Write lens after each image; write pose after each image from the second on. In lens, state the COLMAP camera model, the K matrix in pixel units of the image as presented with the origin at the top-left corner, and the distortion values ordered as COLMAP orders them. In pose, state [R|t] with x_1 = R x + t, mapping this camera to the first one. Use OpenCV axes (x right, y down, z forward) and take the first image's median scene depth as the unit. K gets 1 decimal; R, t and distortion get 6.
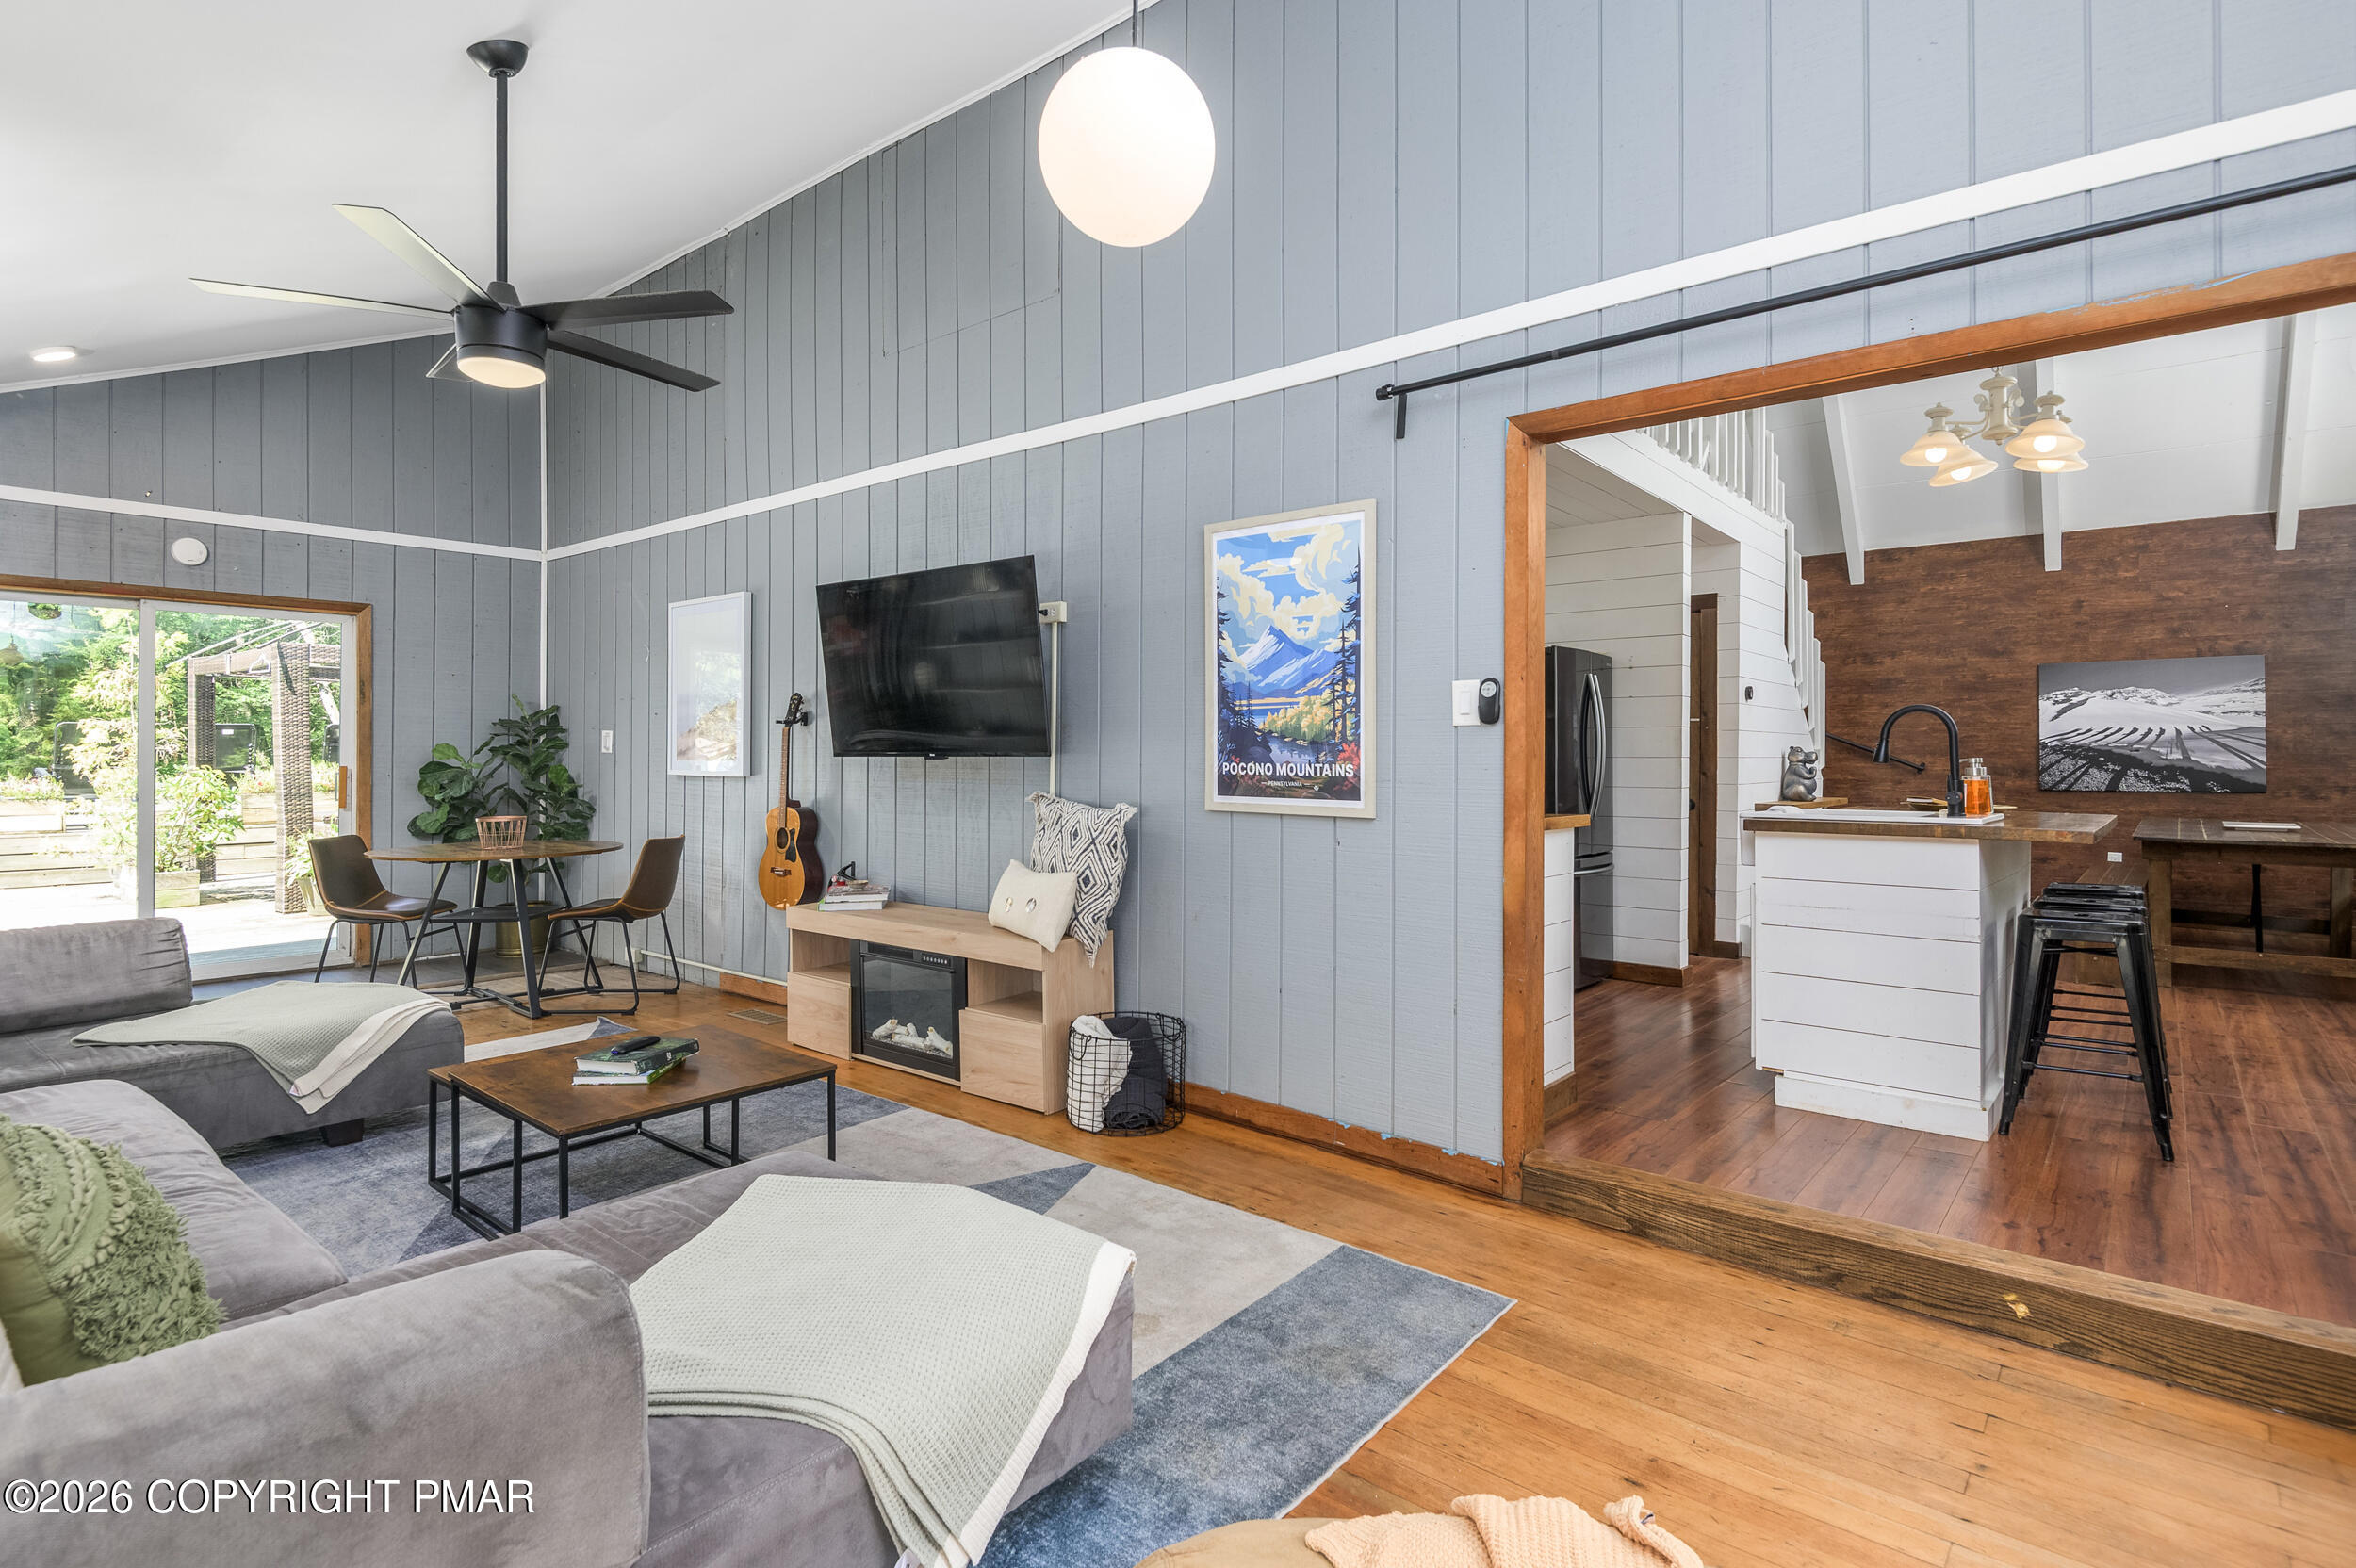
lens RADIAL K [[1183.5, 0, 1179.2], [0, 1183.5, 746.7], [0, 0, 1]] dist [0.001095, 0.000579]
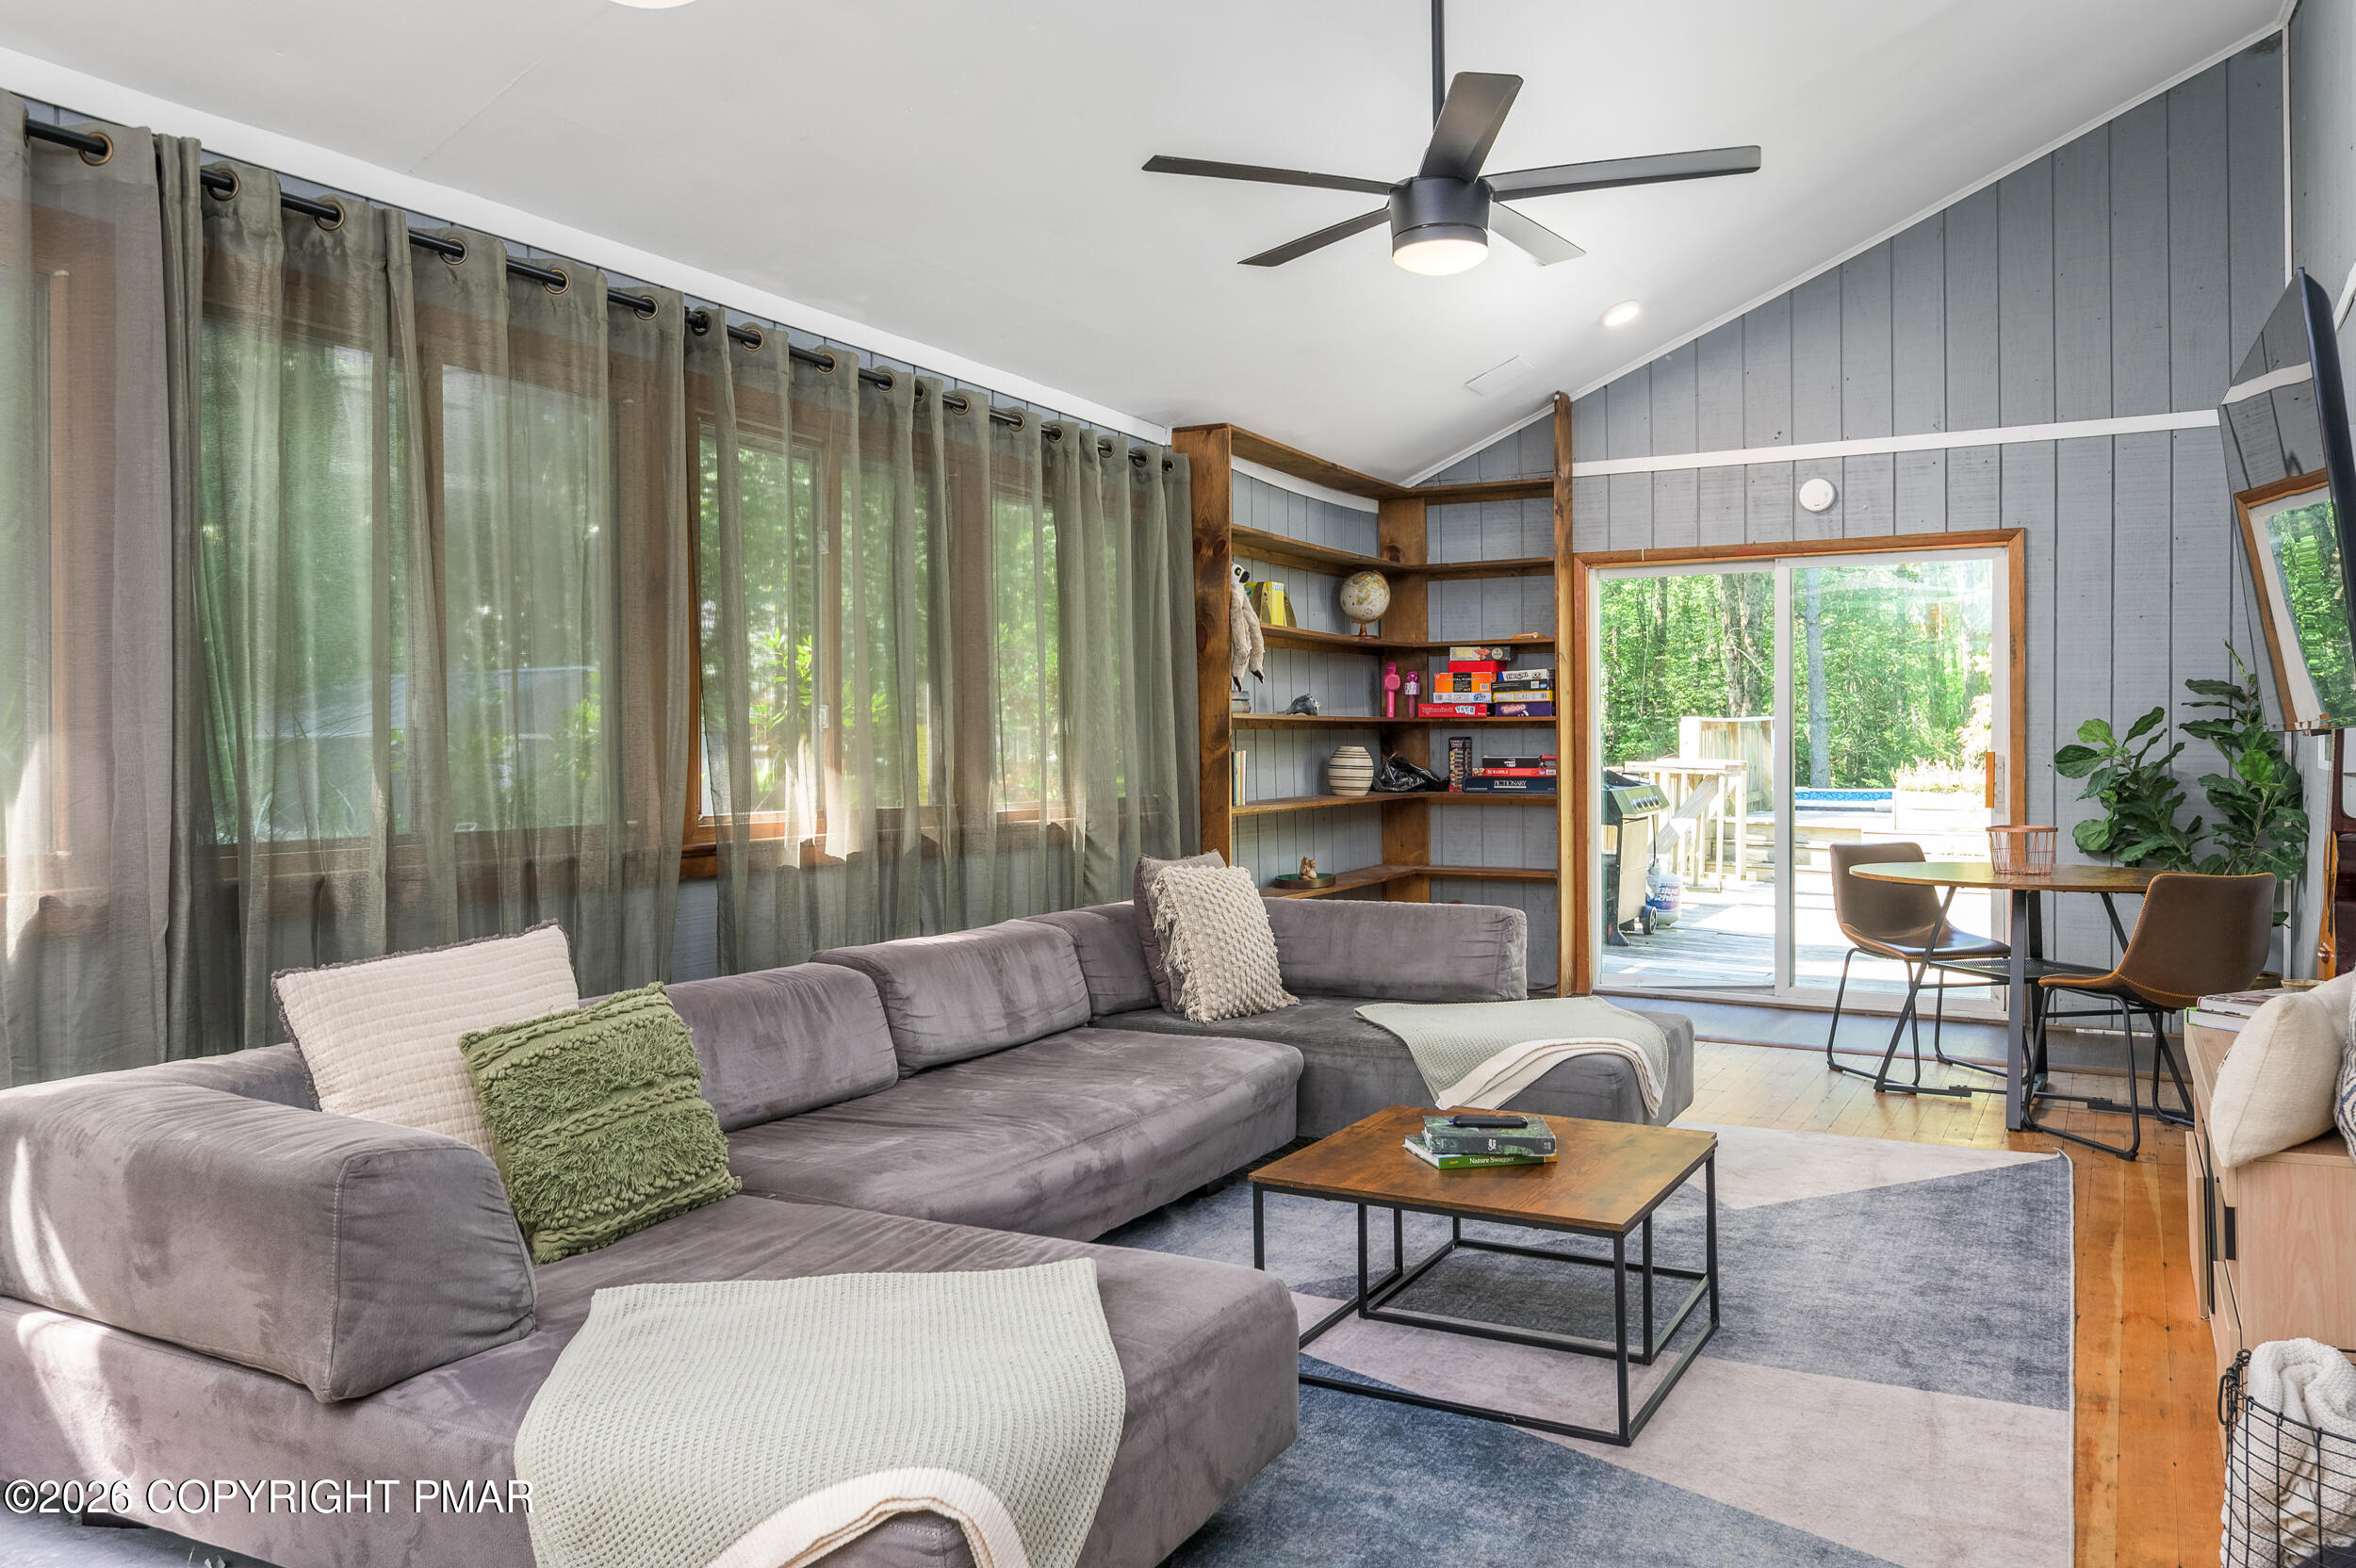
lens RADIAL K [[1716.1, 0, 1173.8], [0, 1716.1, 769.4], [0, 0, 1]] dist [0.019603, -0.016617]
pose [[0.201413, 0.011875, -0.979434, 0.259554], [0.005446, 0.999897, 0.013243, 0.010719], [0.979491, -0.008002, 0.201328, 0.295370]]
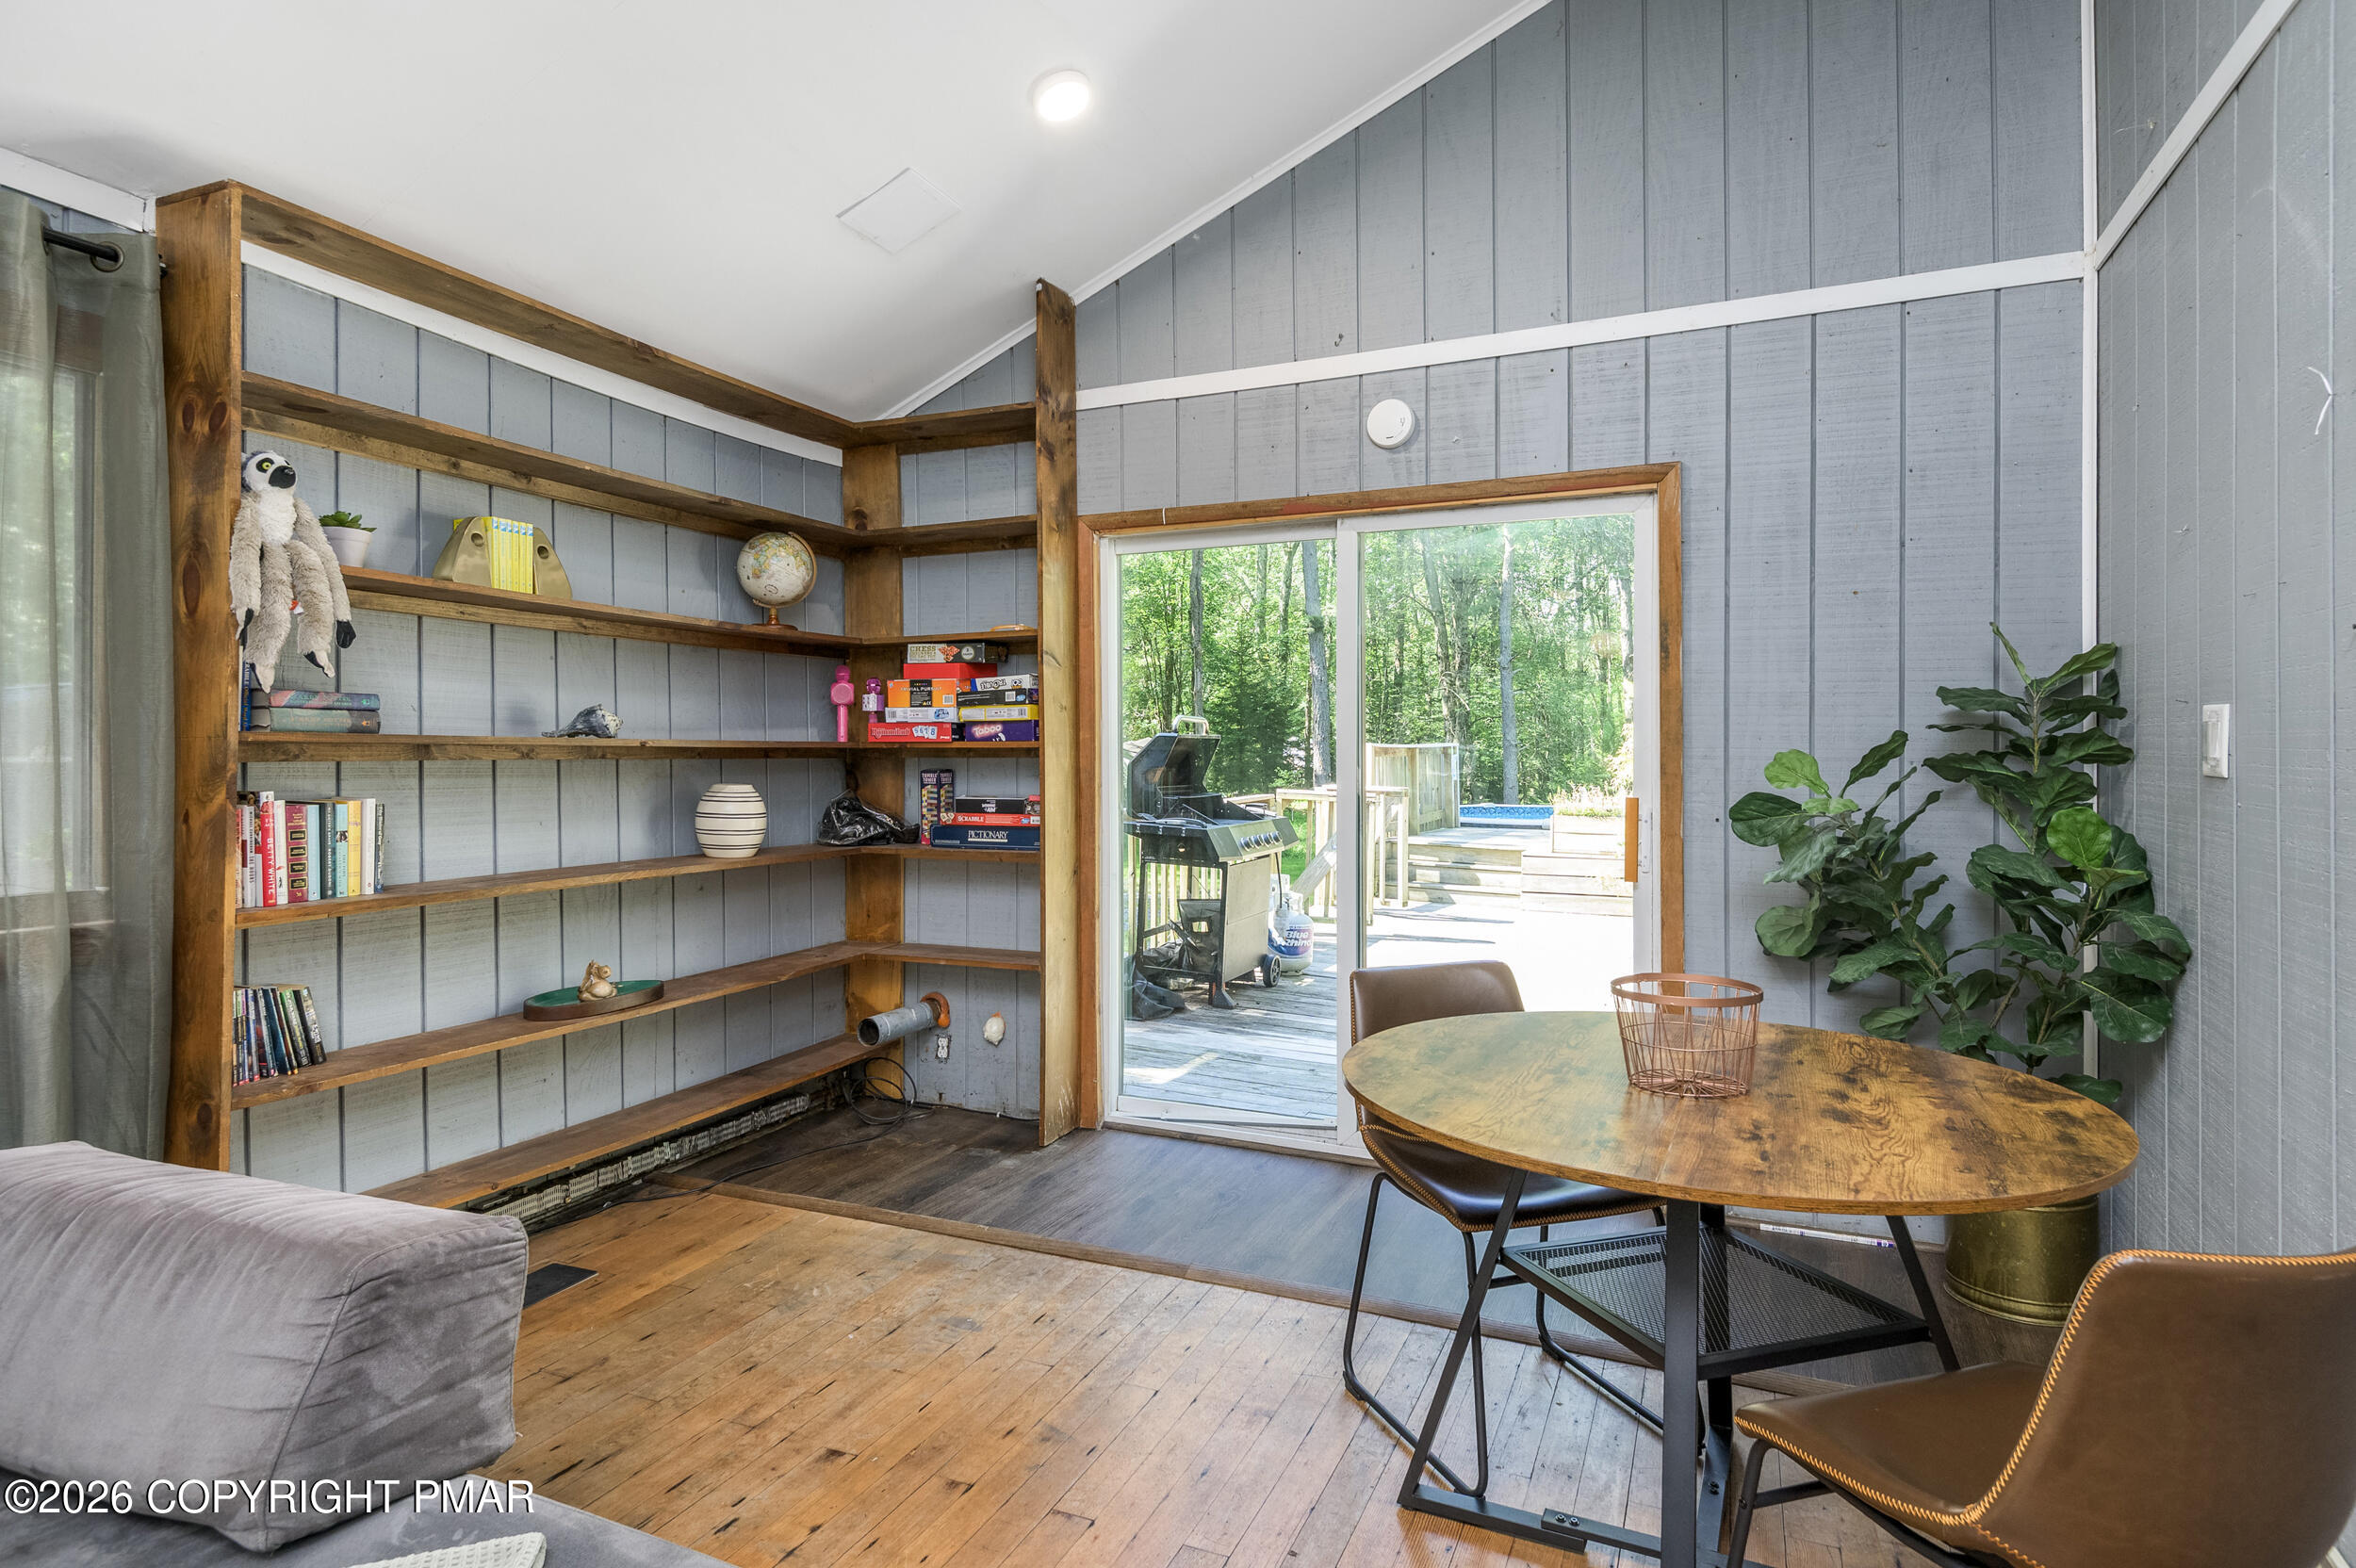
lens RADIAL K [[1247.2, 0, 1175.8], [0, 1247.2, 770.8], [0, 0, 1]] dist [0.005655, -0.000868]
pose [[0.281894, 0.006094, -0.959426, -0.268567], [0.001880, 0.999974, 0.006904, 0.000973], [0.959444, -0.003750, 0.281875, 0.699743]]
